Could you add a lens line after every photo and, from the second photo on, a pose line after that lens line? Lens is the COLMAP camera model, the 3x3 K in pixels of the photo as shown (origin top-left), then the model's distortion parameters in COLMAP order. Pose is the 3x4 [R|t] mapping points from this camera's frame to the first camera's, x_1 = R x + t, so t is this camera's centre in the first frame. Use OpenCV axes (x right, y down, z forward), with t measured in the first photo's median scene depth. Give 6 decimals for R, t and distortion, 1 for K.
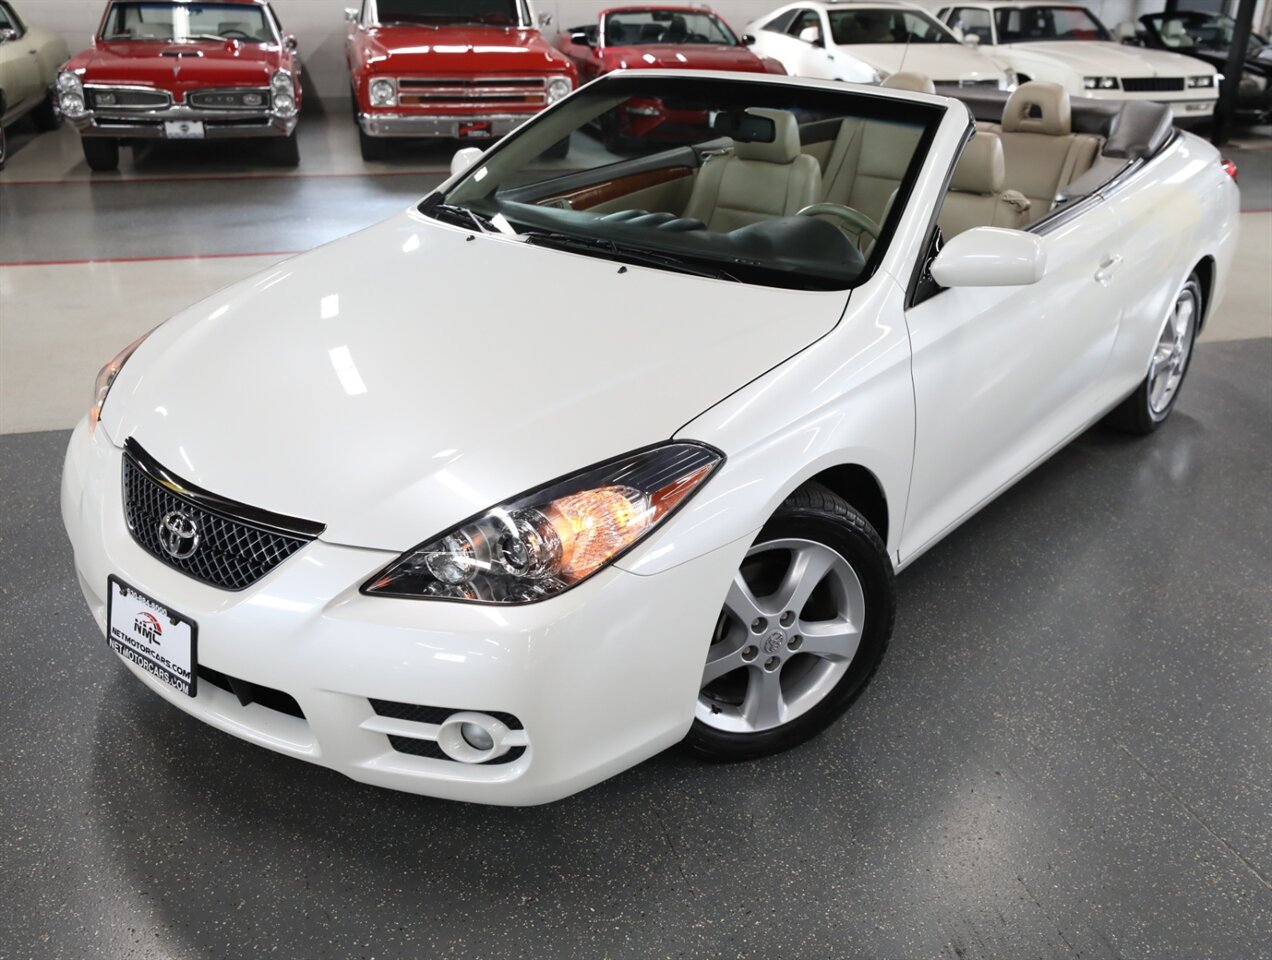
lens RADIAL K [[1170.2, 0, 636.1], [0, 1170.2, 503.8], [0, 0, 1]] dist [-0.004488, 0.095075]
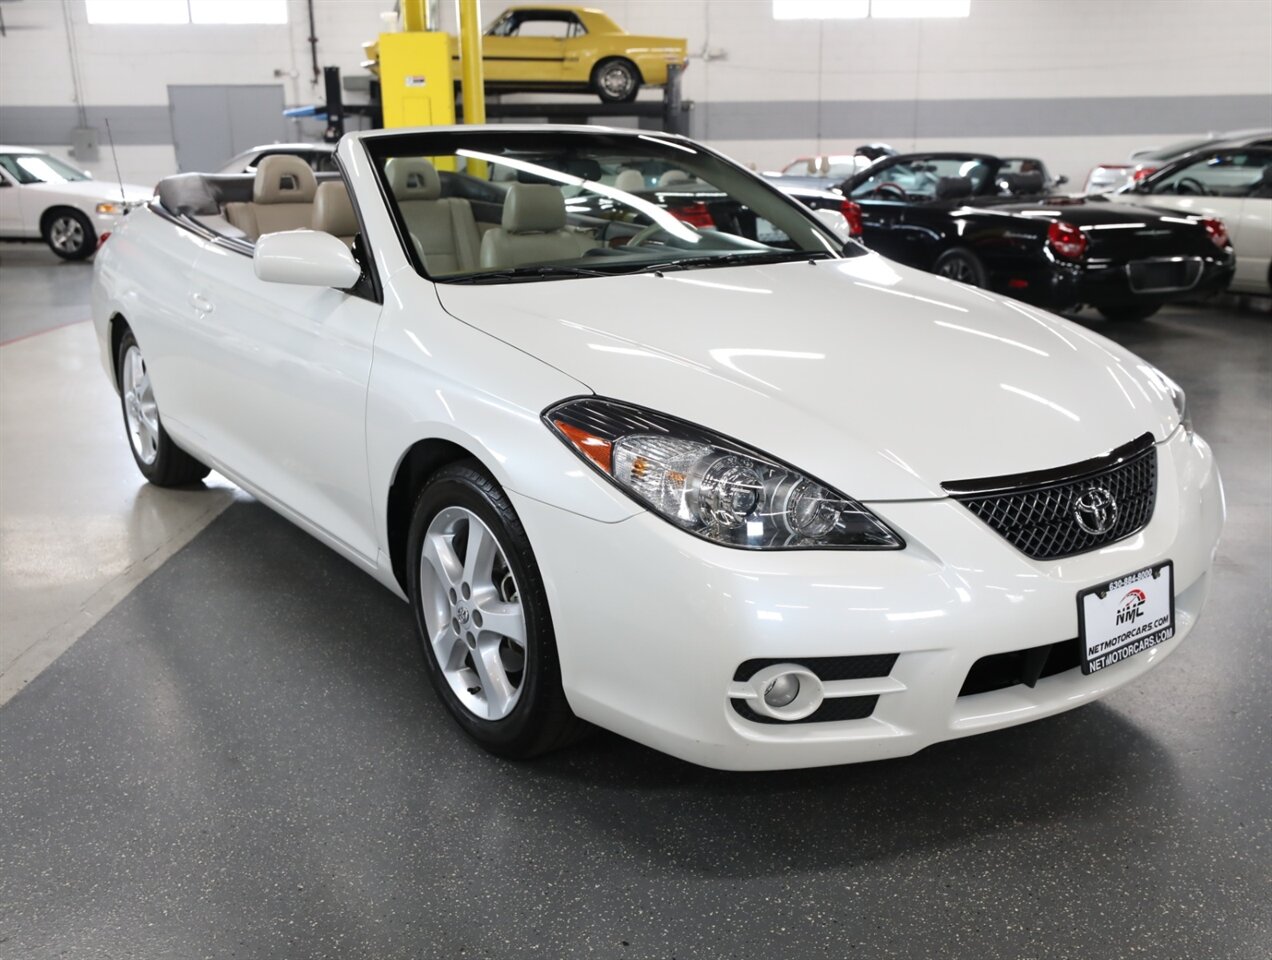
lens RADIAL K [[1146.2, 0, 636.0], [0, 1146.2, 480.0], [0, 0, 1]] dist [0.016950, 0.010381]
pose [[0.259220, -0.273340, 0.926332, -1.316195], [0.402332, 0.902496, 0.153720, -0.287279], [-0.878028, 0.332846, 0.343918, 0.955634]]
